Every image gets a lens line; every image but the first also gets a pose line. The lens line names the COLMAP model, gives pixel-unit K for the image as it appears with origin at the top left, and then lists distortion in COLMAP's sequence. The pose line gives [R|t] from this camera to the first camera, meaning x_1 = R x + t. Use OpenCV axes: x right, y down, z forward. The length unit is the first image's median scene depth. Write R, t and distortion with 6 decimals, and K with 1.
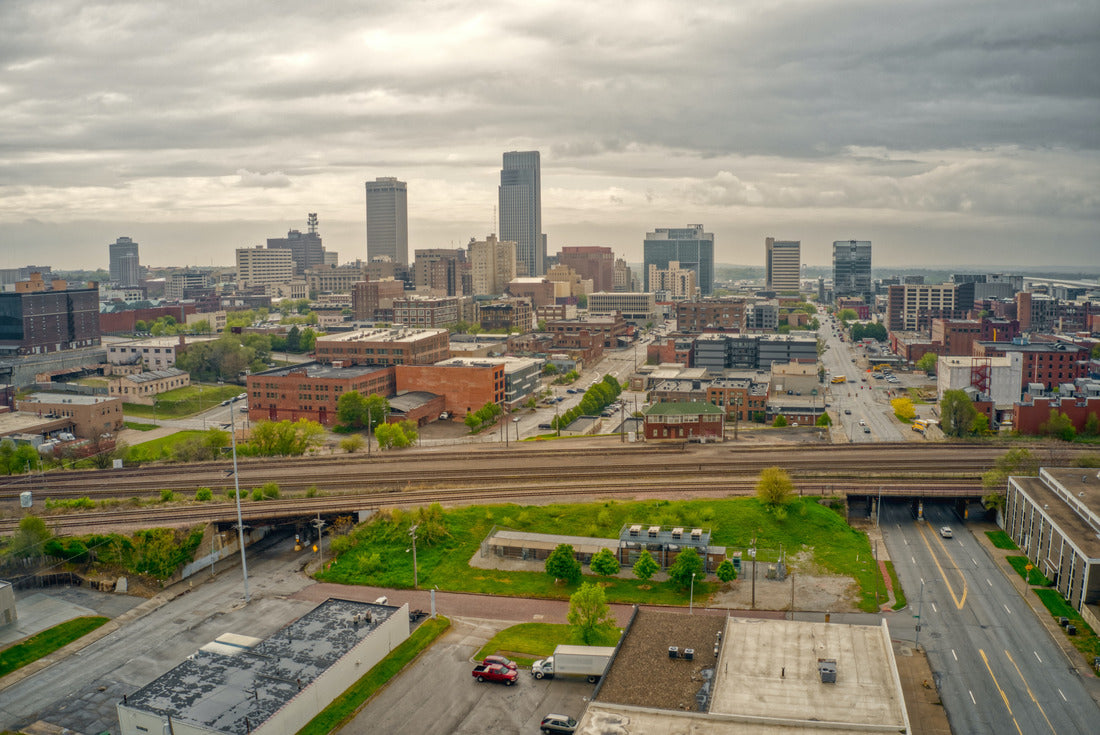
lens RADIAL K [[915.0, 0, 550.0], [0, 915.0, 367.5], [0, 0, 1]] dist [-0.185886, 0.000837]
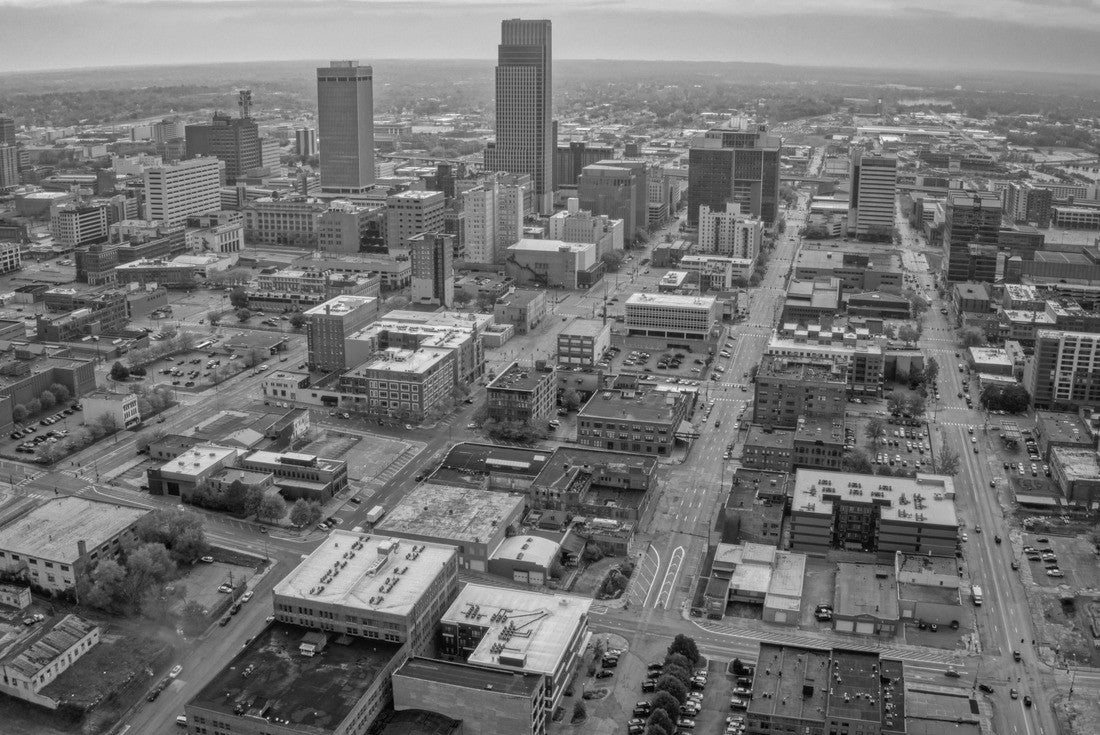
lens RADIAL K [[1151.9, 0, 550.0], [0, 1151.9, 367.5], [0, 0, 1]] dist [-0.181571, -0.004157]
pose [[0.999854, 0.015570, 0.006995, -0.029042], [-0.016462, 0.987933, 0.154006, -0.195273], [-0.004513, -0.154098, 0.988045, 0.084511]]
